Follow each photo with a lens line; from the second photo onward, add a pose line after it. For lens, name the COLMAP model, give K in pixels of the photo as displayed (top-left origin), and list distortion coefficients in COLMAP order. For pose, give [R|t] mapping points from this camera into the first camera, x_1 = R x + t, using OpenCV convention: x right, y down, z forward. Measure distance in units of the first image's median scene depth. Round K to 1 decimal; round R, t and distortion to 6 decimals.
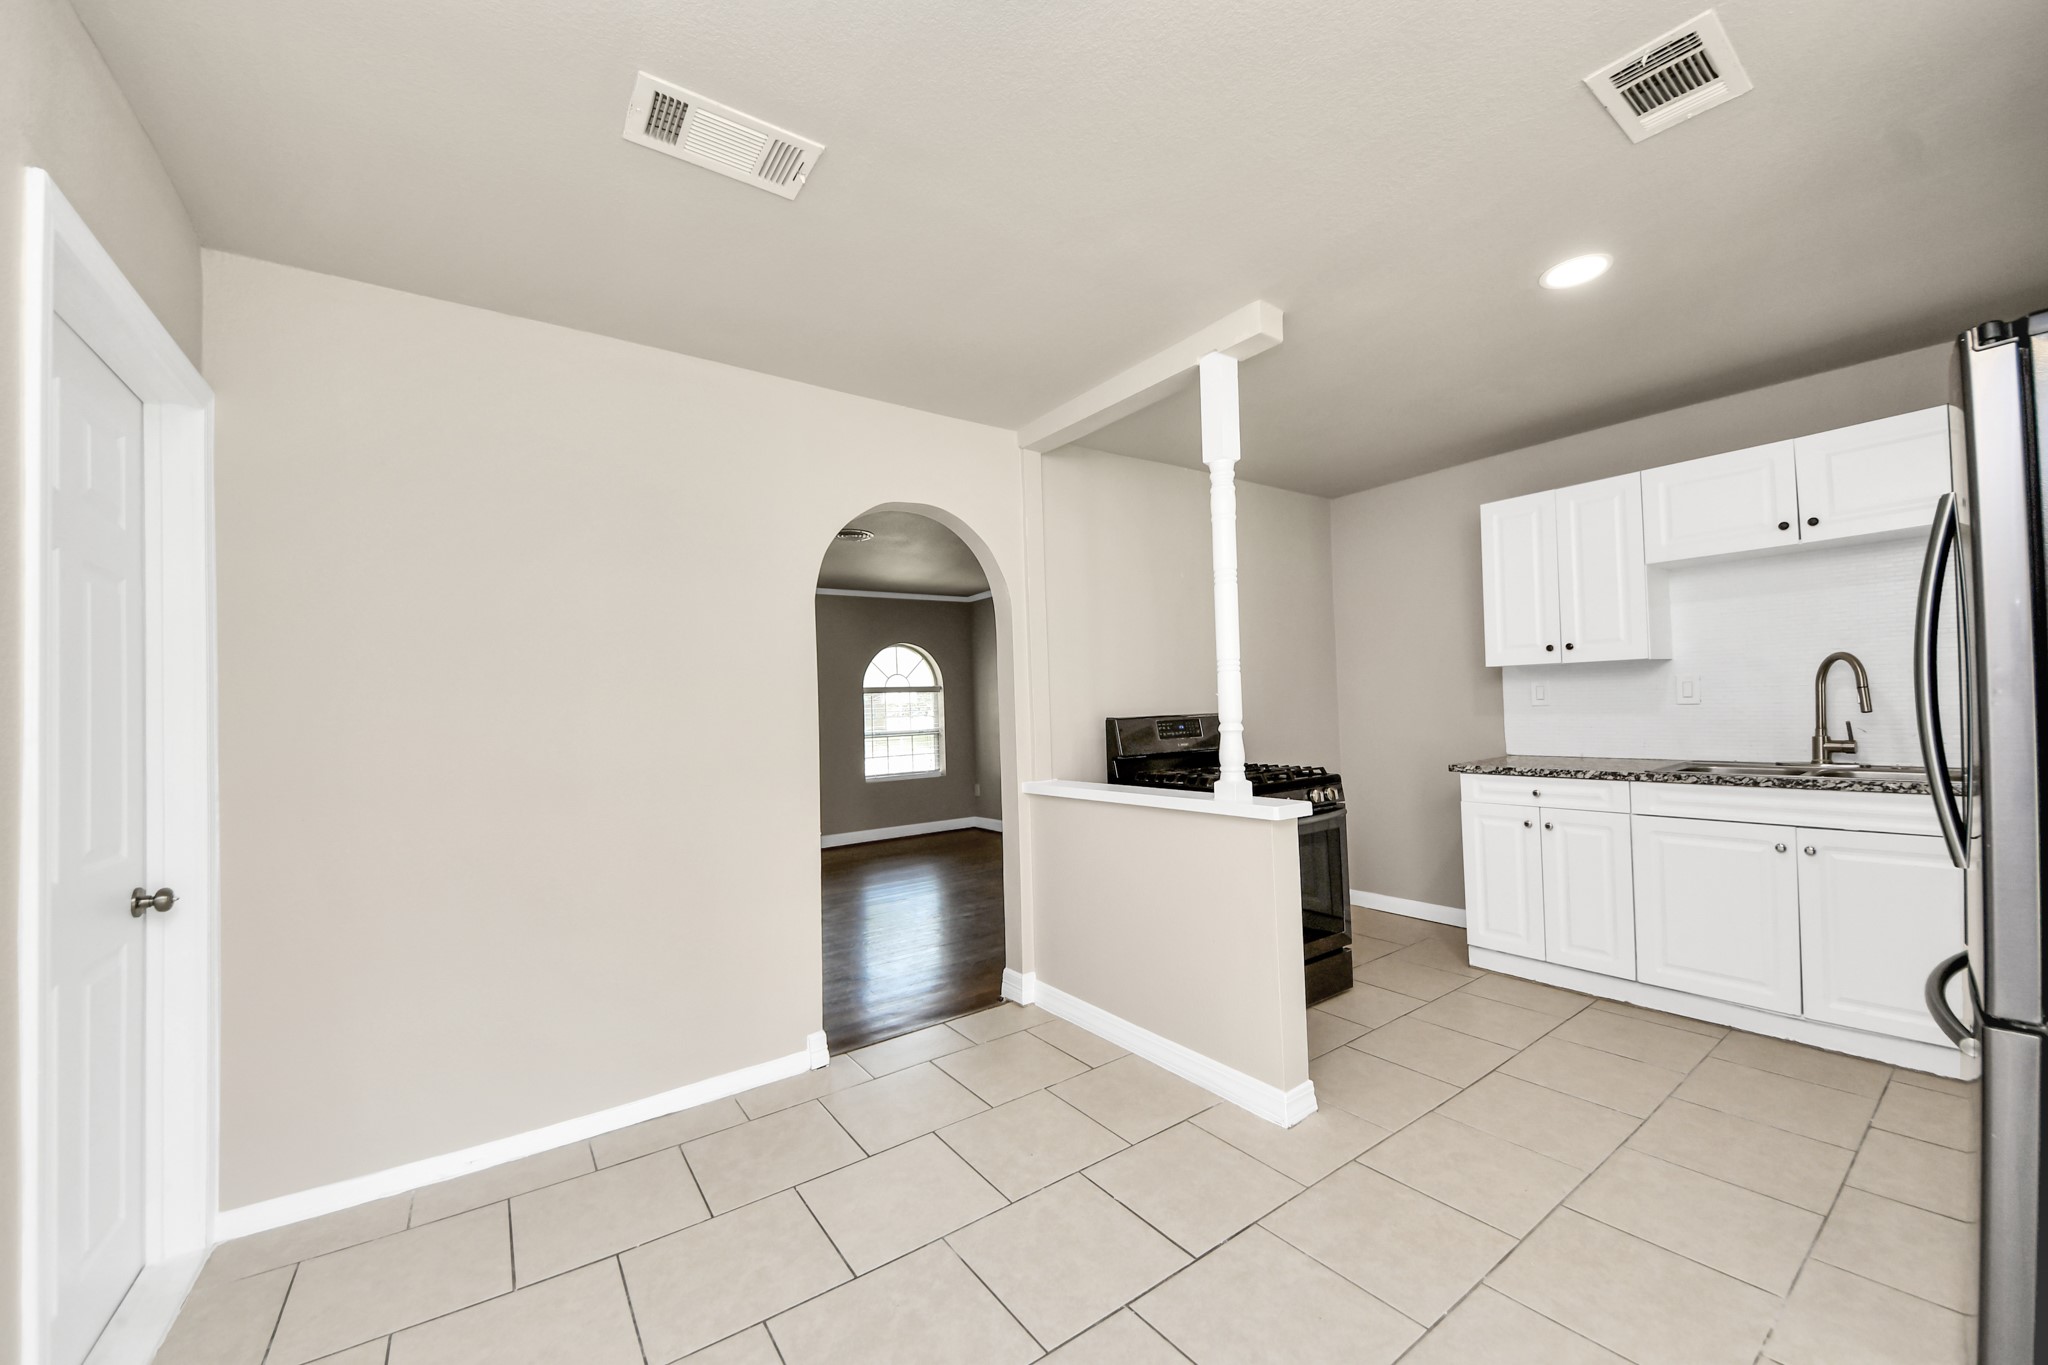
lens RADIAL K [[739.0, 0, 997.9], [0, 739.0, 688.2], [0, 0, 1]] dist [-0.001694, -0.013853]
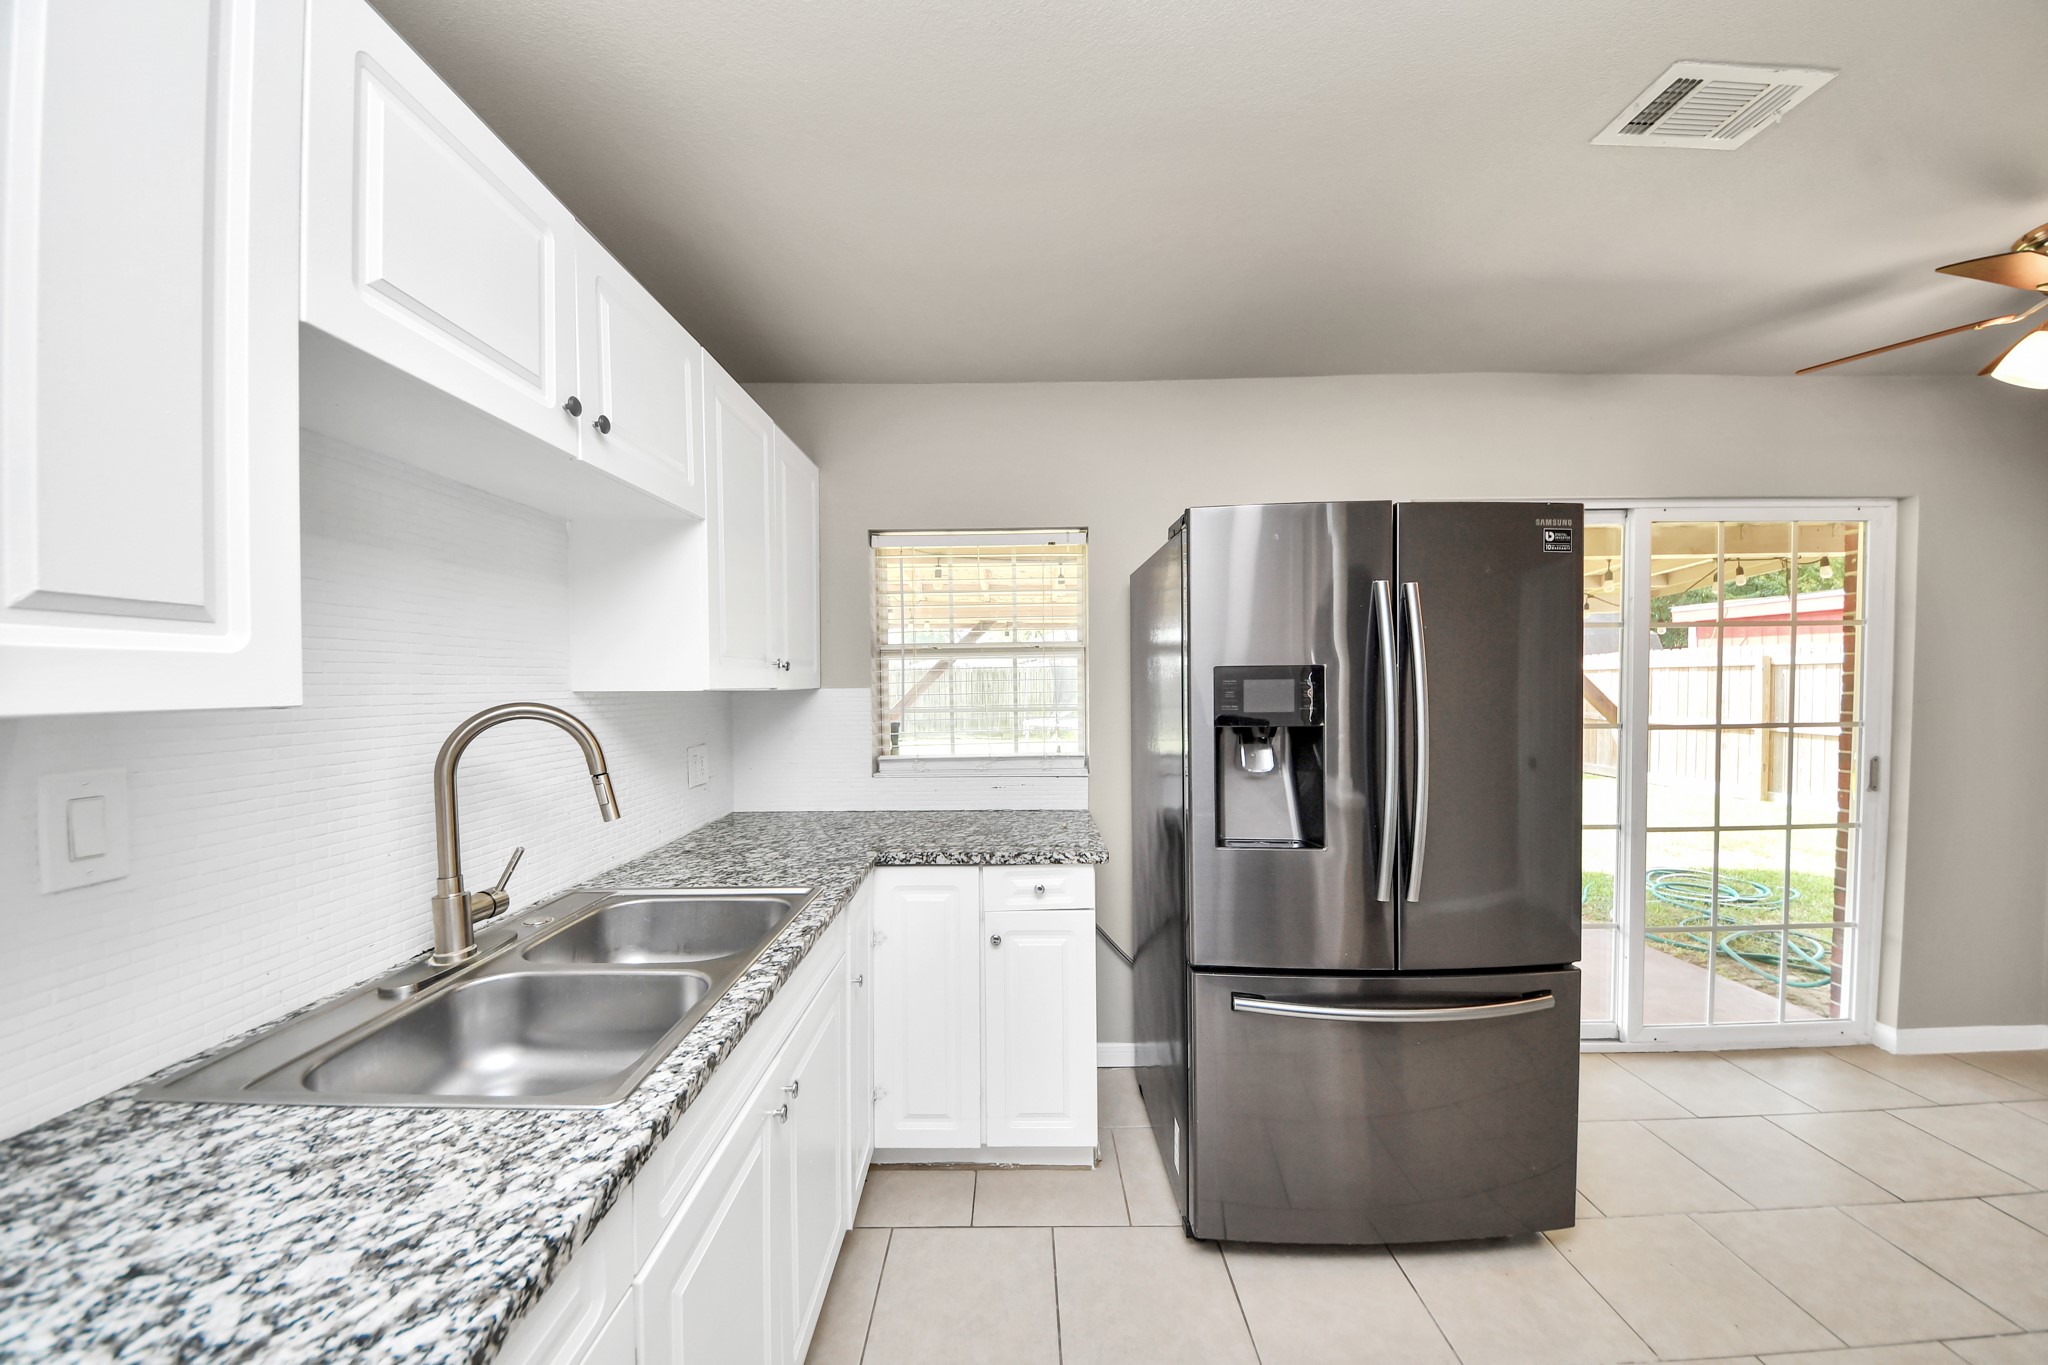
lens RADIAL K [[720.0, 0, 1019.8], [0, 720.0, 698.0], [0, 0, 1]] dist [0.028524, -0.017682]
pose [[-0.822787, 0.021153, 0.567956, 0.596416], [0.015831, 0.999772, -0.014301, -0.038374], [-0.568130, -0.002775, -0.822934, 1.154952]]
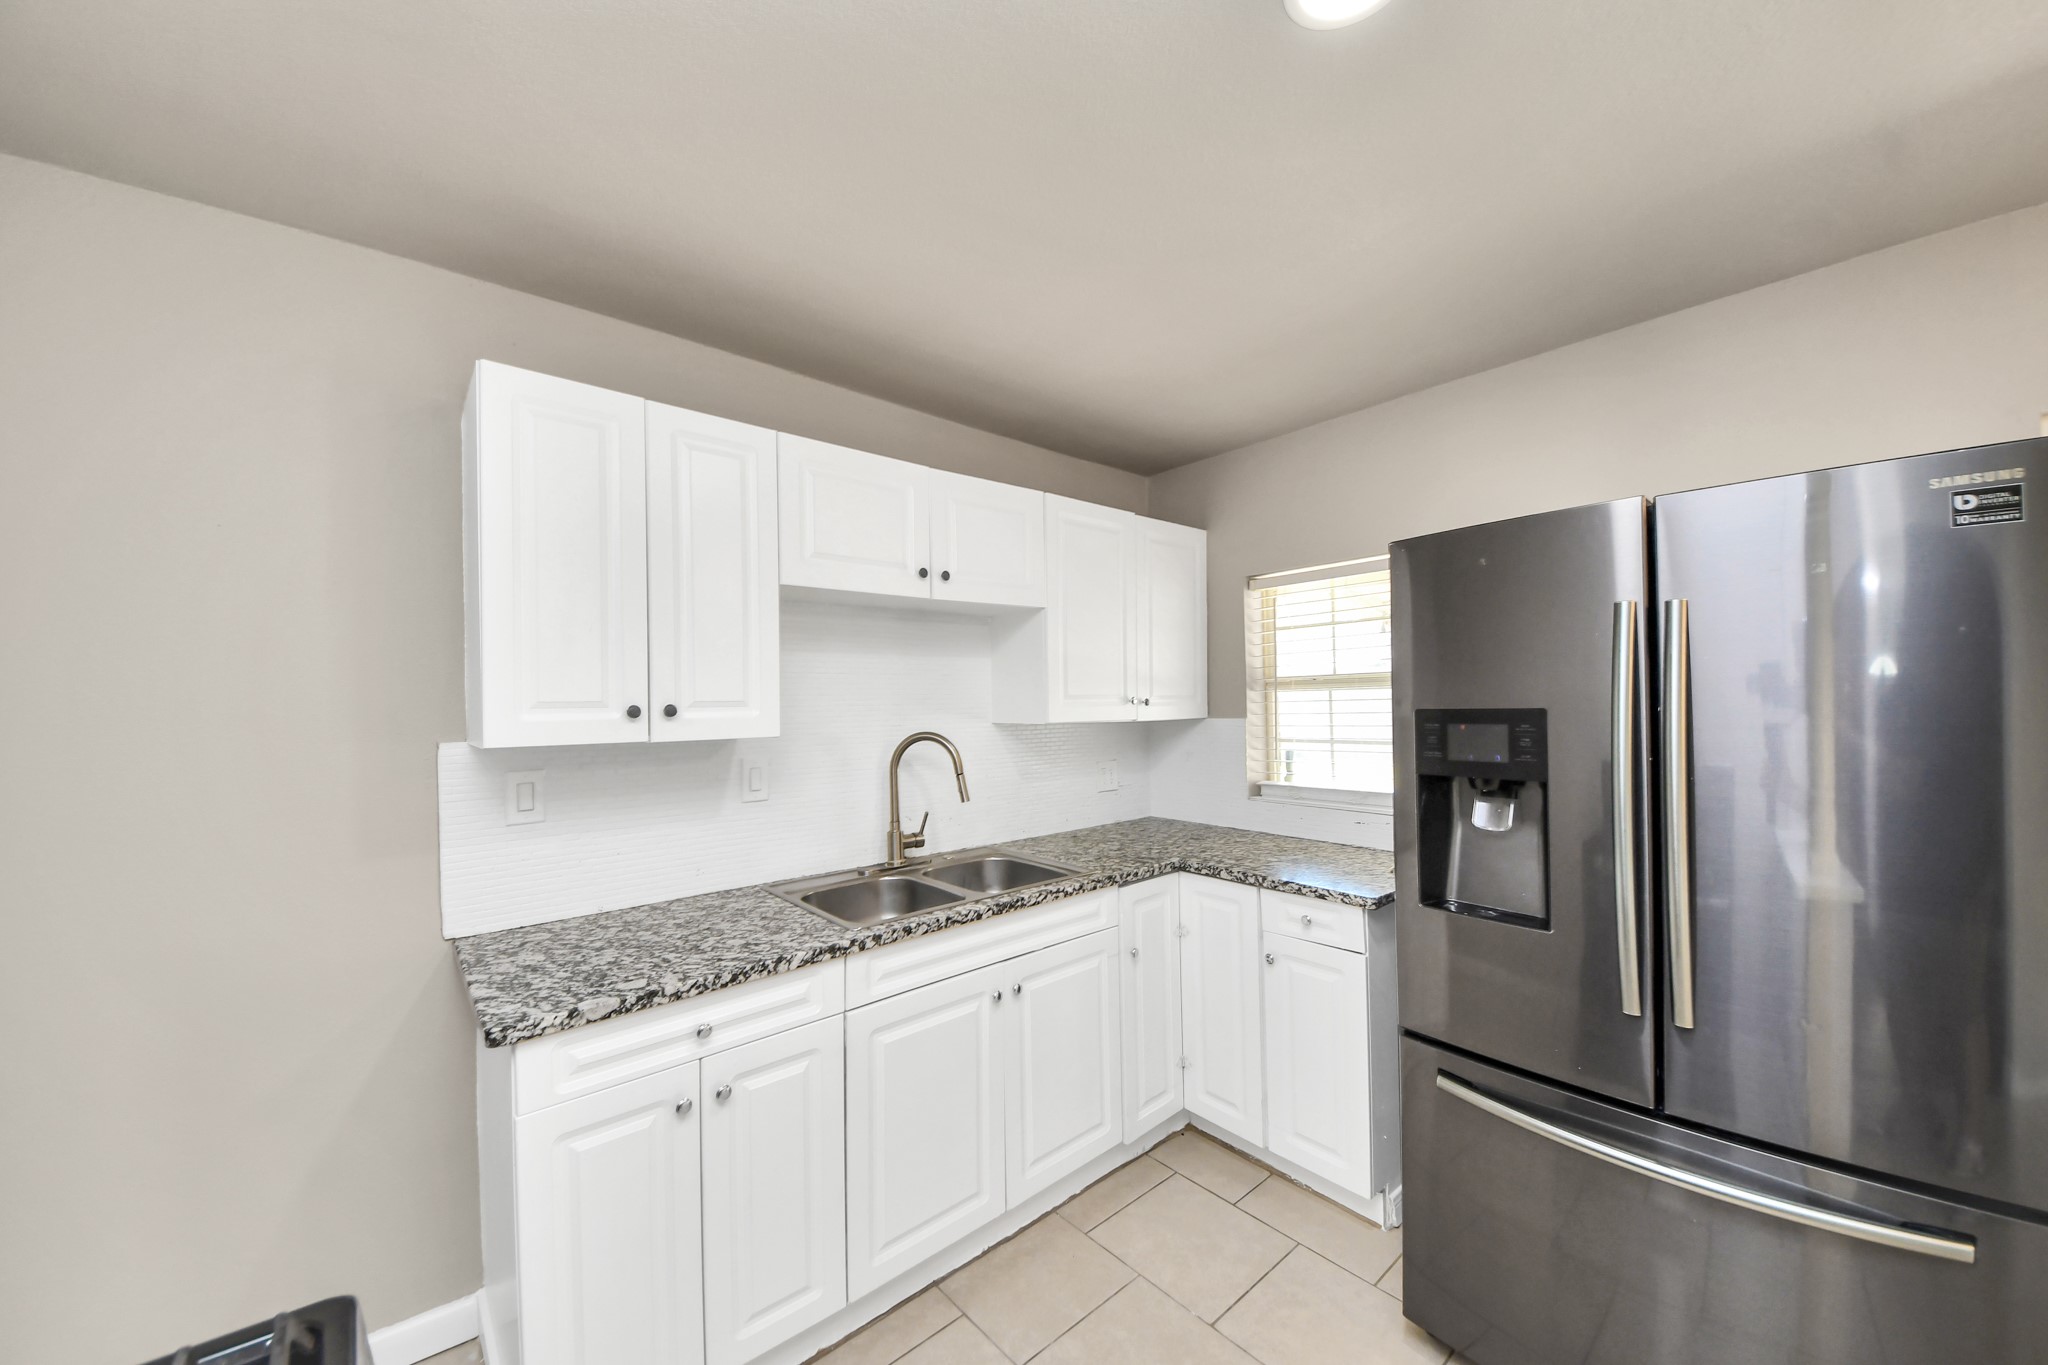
lens RADIAL K [[745.7, 0, 1015.5], [0, 745.7, 704.0], [0, 0, 1]] dist [0.051072, -0.026741]
pose [[-0.101185, 0.027507, 0.994487, 0.254972], [-0.007605, 0.999567, -0.028422, -0.055656], [-0.994839, -0.010439, -0.100932, 0.938784]]
